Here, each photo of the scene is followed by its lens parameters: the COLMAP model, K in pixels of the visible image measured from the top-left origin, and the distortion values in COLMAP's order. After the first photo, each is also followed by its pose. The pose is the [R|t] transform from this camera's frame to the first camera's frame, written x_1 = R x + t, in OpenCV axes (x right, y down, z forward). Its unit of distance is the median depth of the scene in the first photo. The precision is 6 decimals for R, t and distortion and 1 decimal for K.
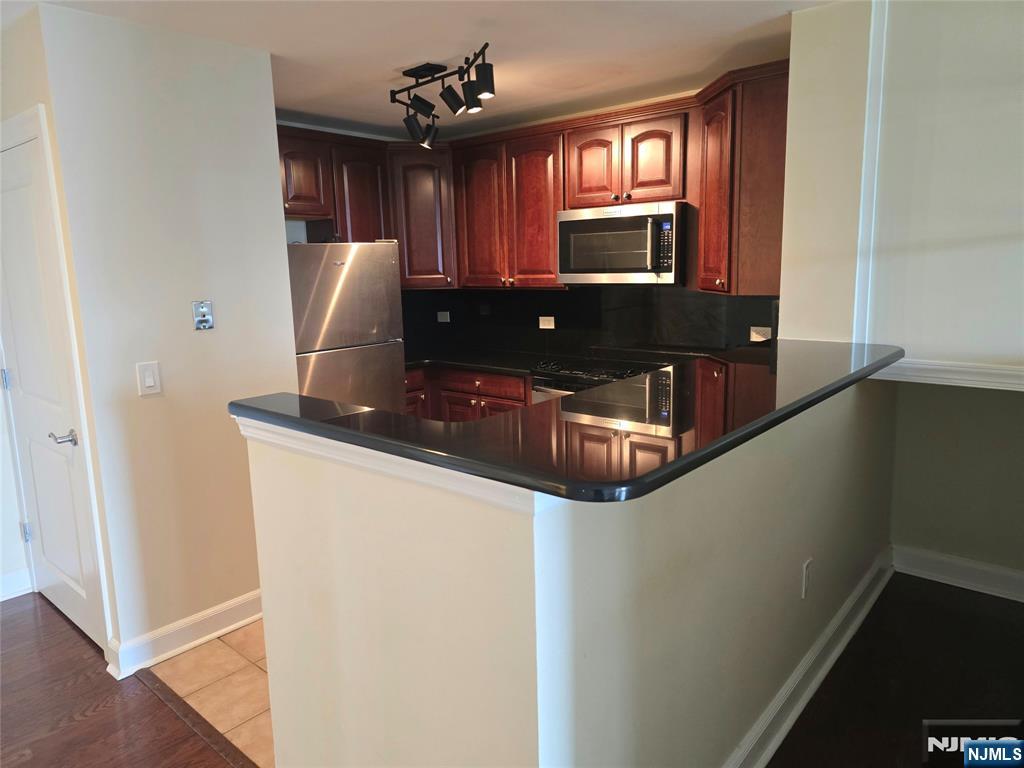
lens RADIAL K [[687.8, 0, 512.1], [0, 687.8, 388.6], [0, 0, 1]] dist [0.013772, -0.004718]
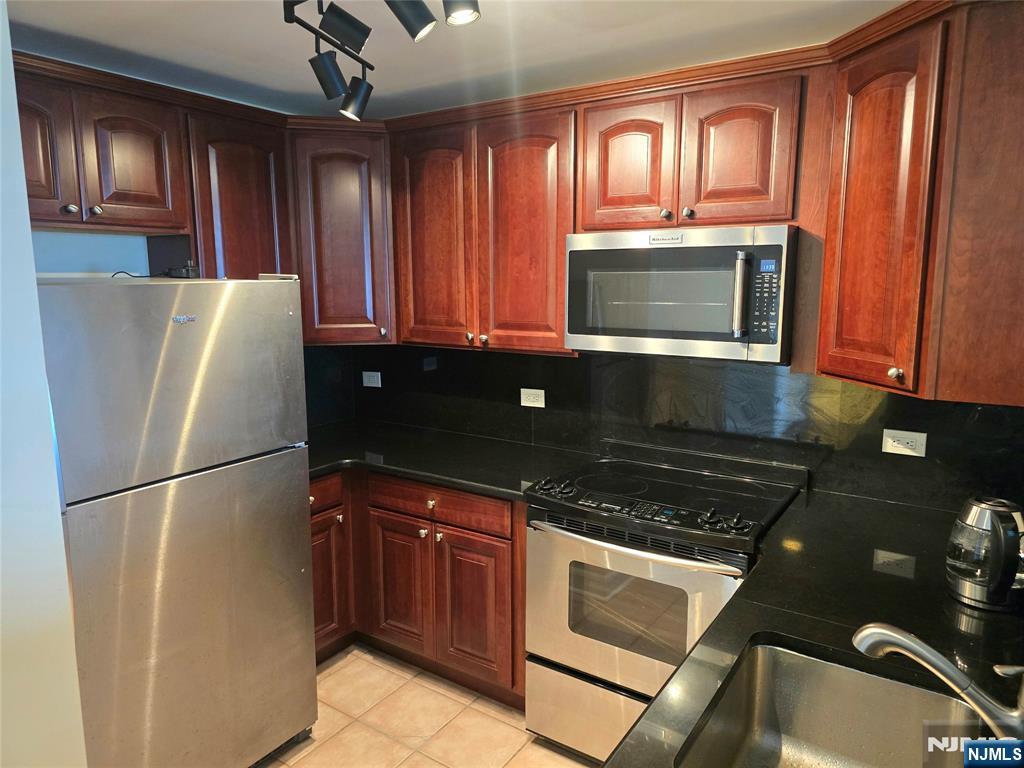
lens RADIAL K [[687.8, 0, 515.3], [0, 687.8, 378.3], [0, 0, 1]] dist [0.013772, -0.004718]
pose [[0.992393, 0.004076, 0.123044, -0.053632], [0.000356, 0.999352, -0.035980, -0.102230], [-0.123111, 0.035750, 0.991749, 0.384208]]
